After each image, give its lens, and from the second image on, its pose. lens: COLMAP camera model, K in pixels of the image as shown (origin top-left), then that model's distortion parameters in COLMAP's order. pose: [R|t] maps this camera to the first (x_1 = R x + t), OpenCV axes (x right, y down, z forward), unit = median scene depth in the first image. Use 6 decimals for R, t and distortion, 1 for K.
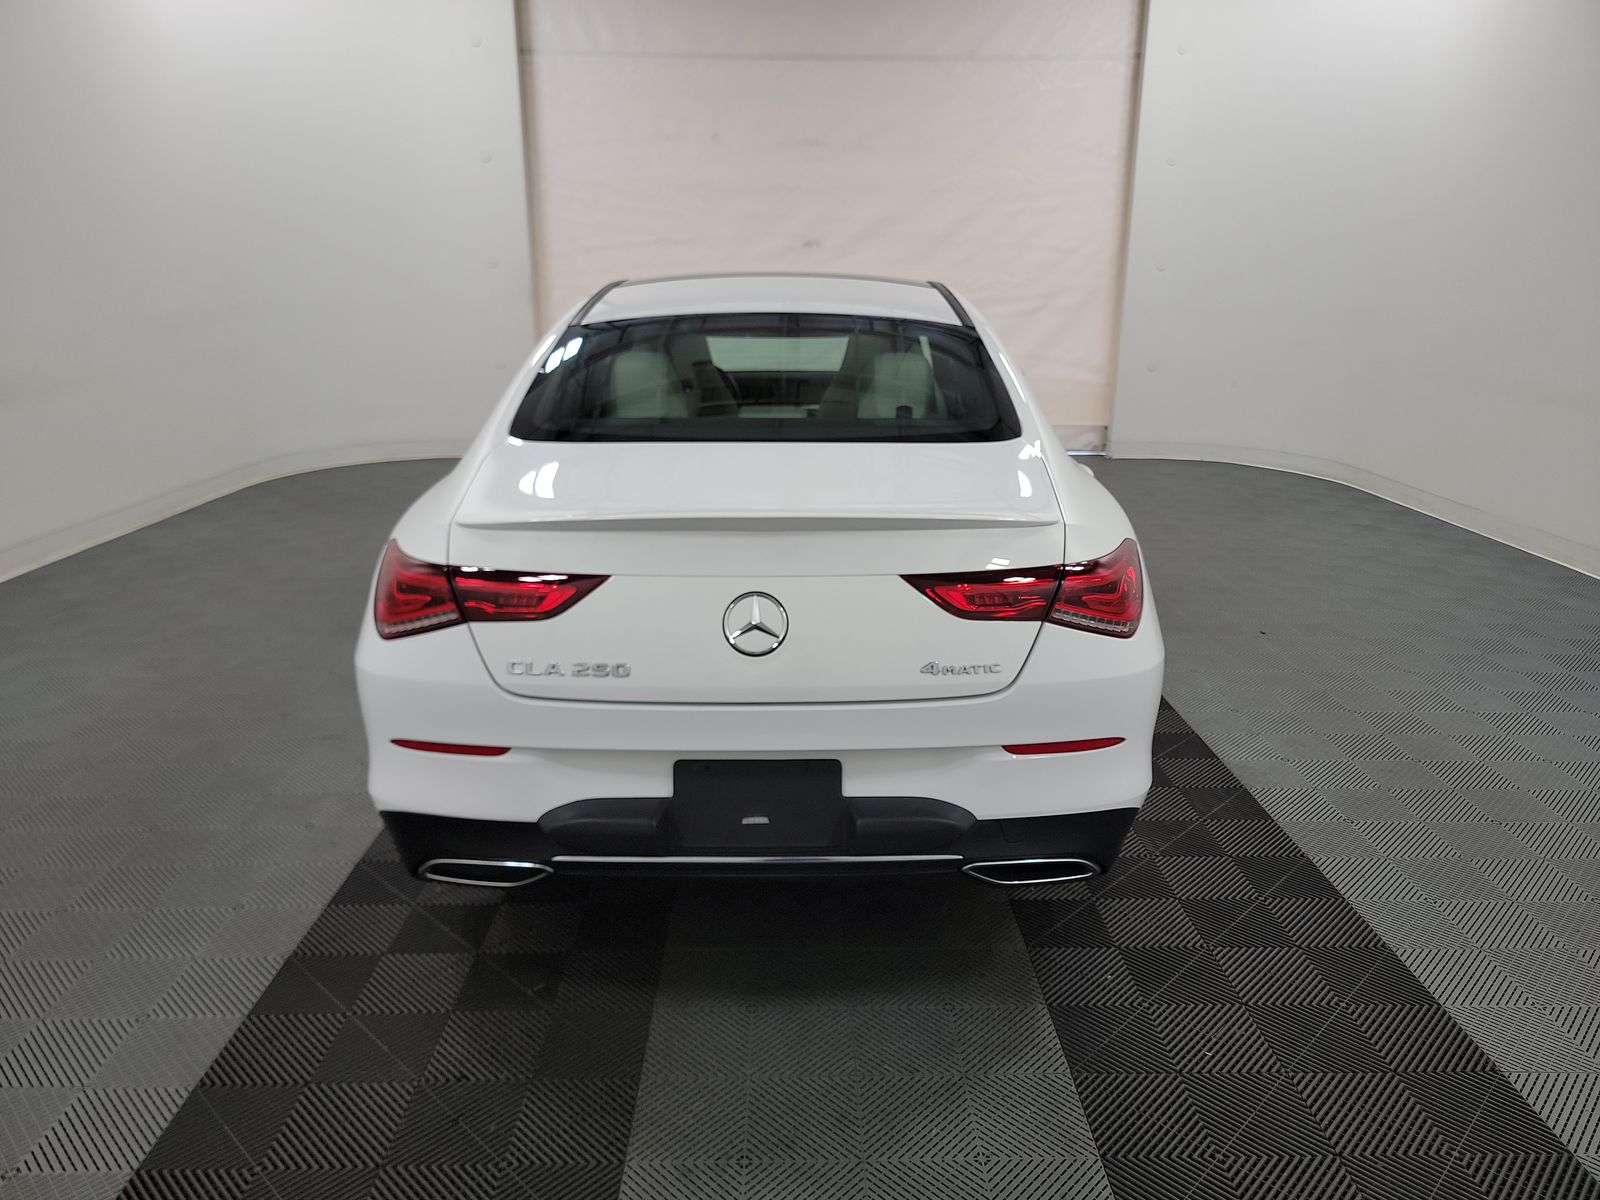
lens RADIAL K [[1129.0, 0, 807.8], [0, 1129.0, 603.4], [0, 0, 1]] dist [0.043882, -0.040791]
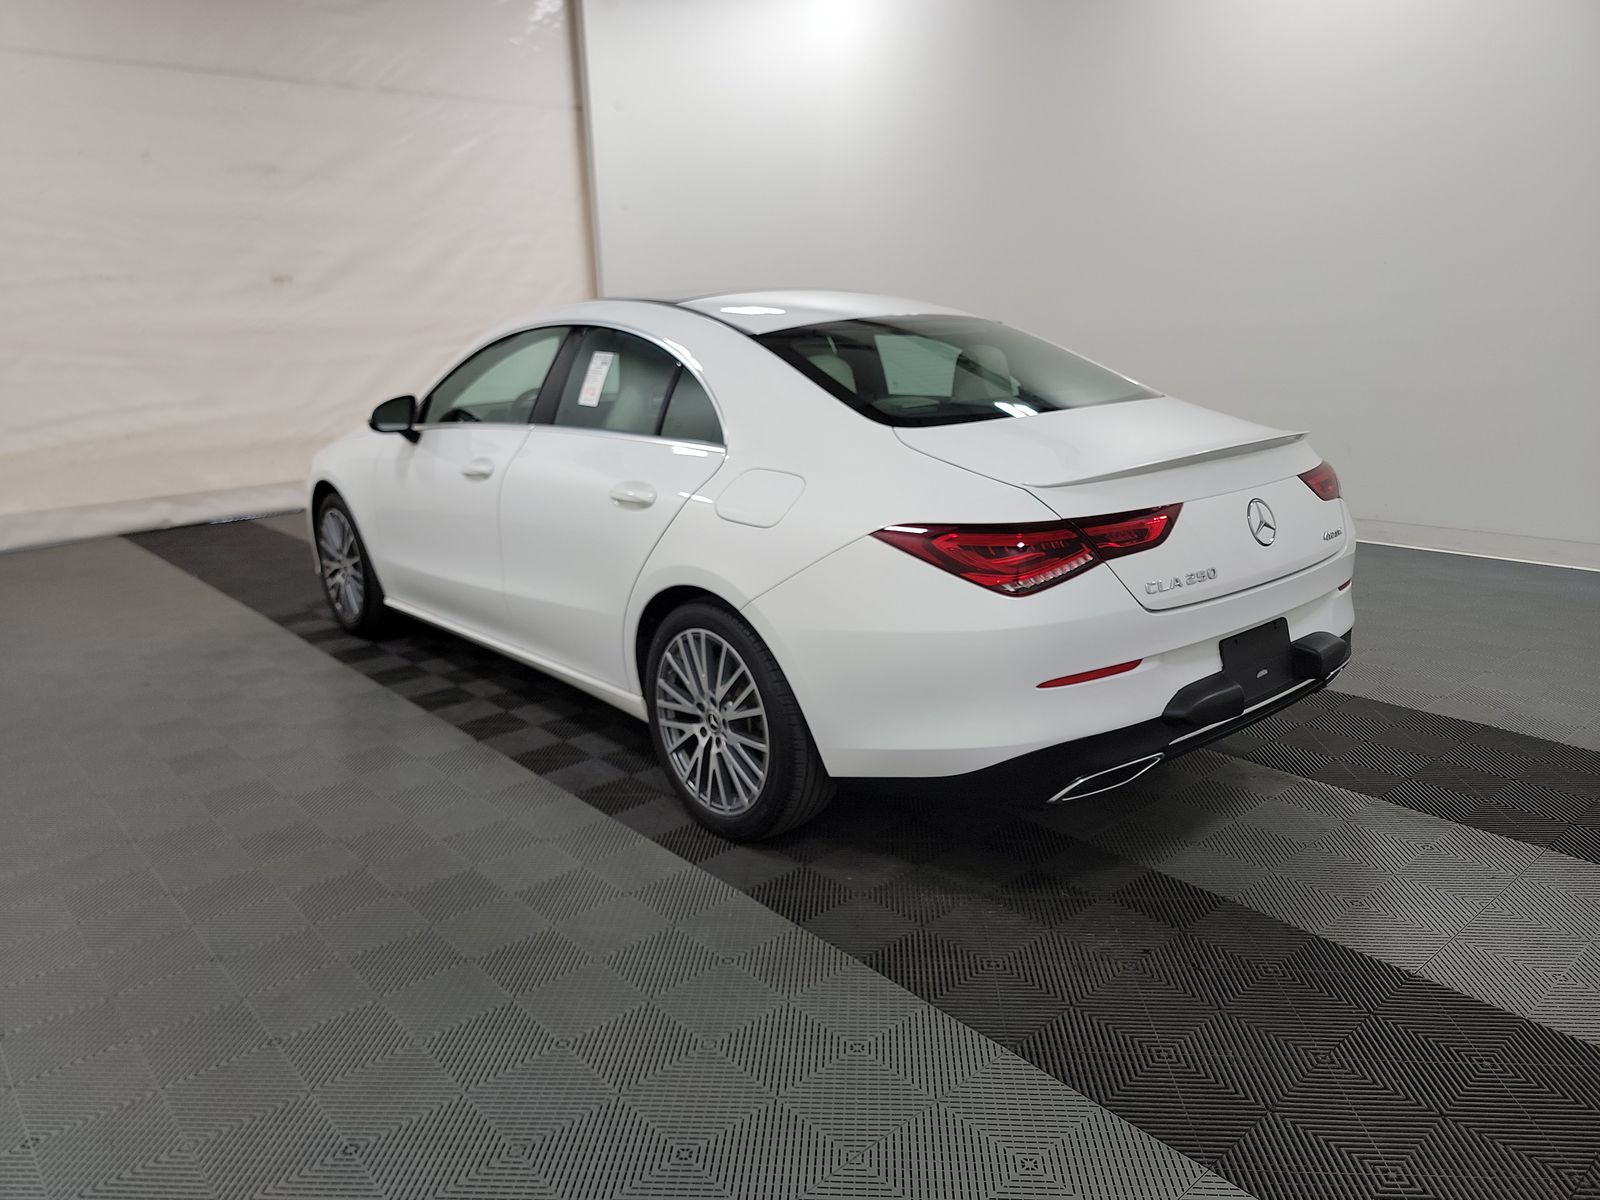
lens RADIAL K [[1129.0, 0, 807.8], [0, 1129.0, 603.4], [0, 0, 1]] dist [0.043882, -0.040791]
pose [[0.763673, -0.183153, 0.619079, -1.201863], [0.207527, 0.977664, 0.033241, -0.040532], [-0.611340, 0.103091, 0.784625, 0.261206]]
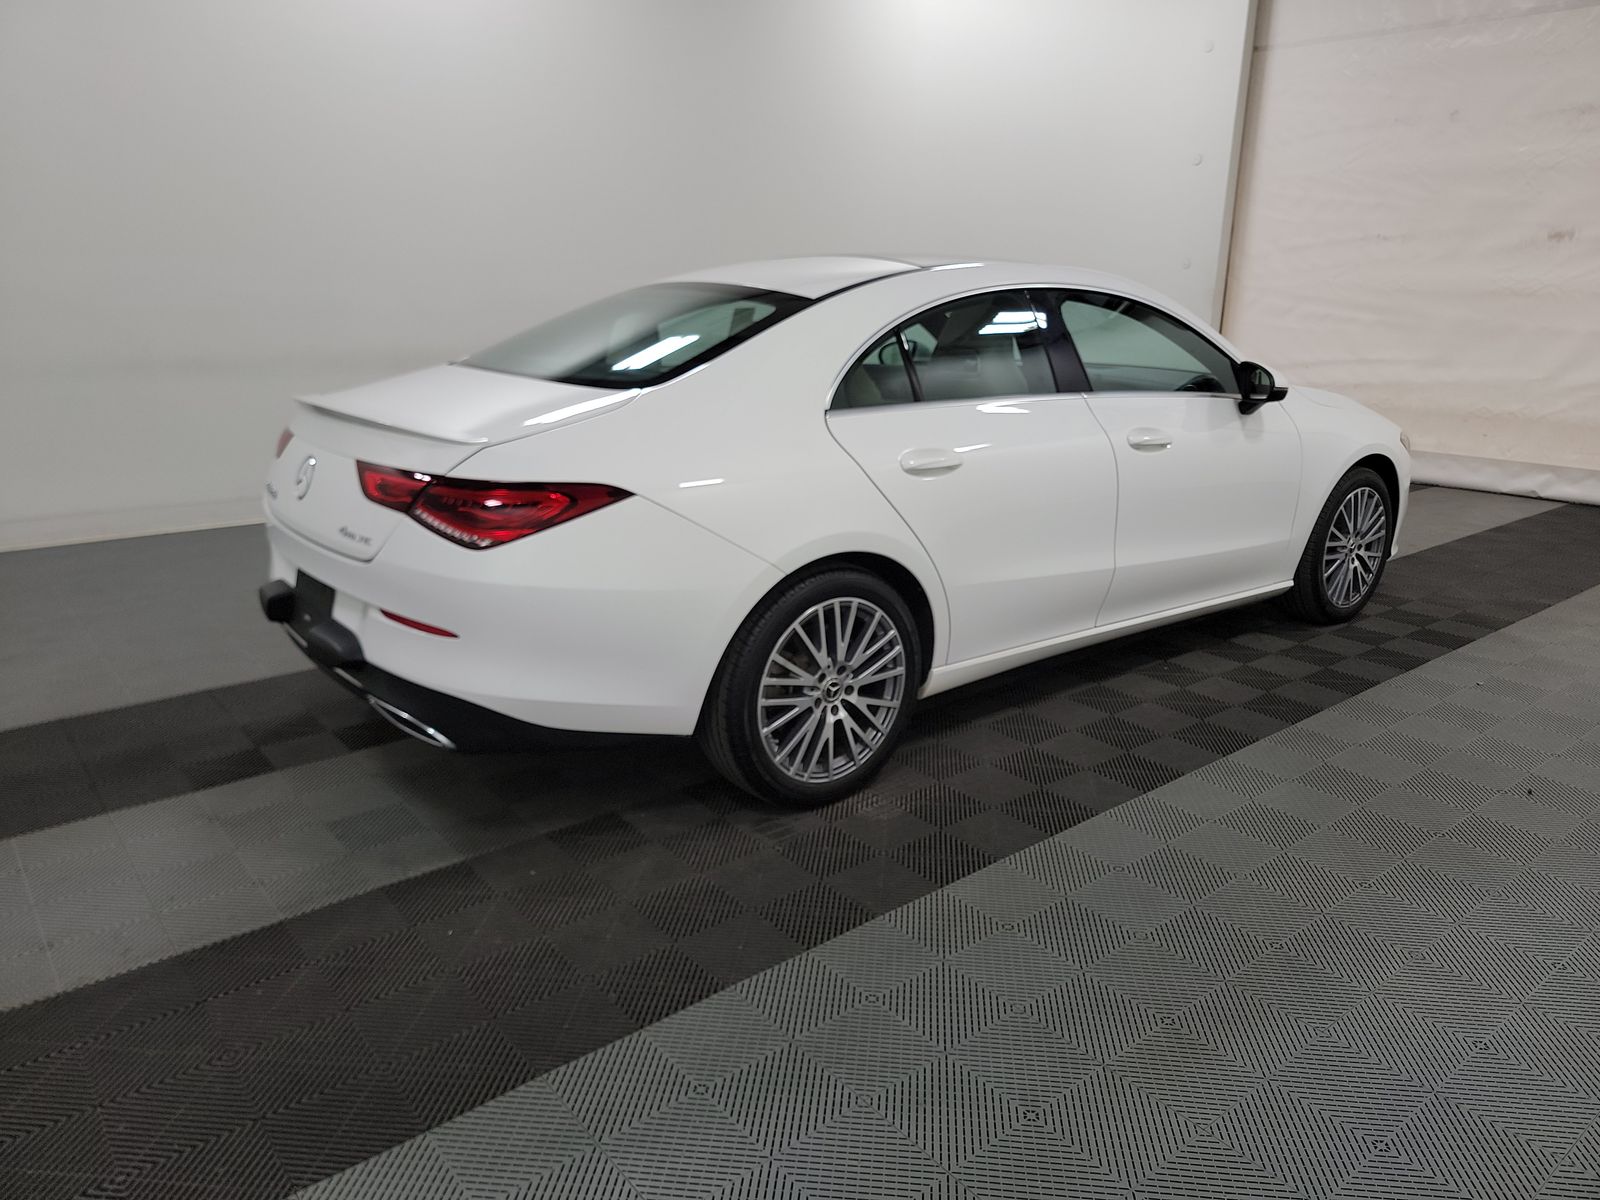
lens RADIAL K [[1129.0, 0, 807.8], [0, 1129.0, 603.4], [0, 0, 1]] dist [0.043882, -0.040791]
pose [[0.617717, 0.210941, -0.757581, 1.401292], [-0.225365, 0.970431, 0.086449, -0.092548], [0.753416, 0.117332, 0.646991, 0.537684]]
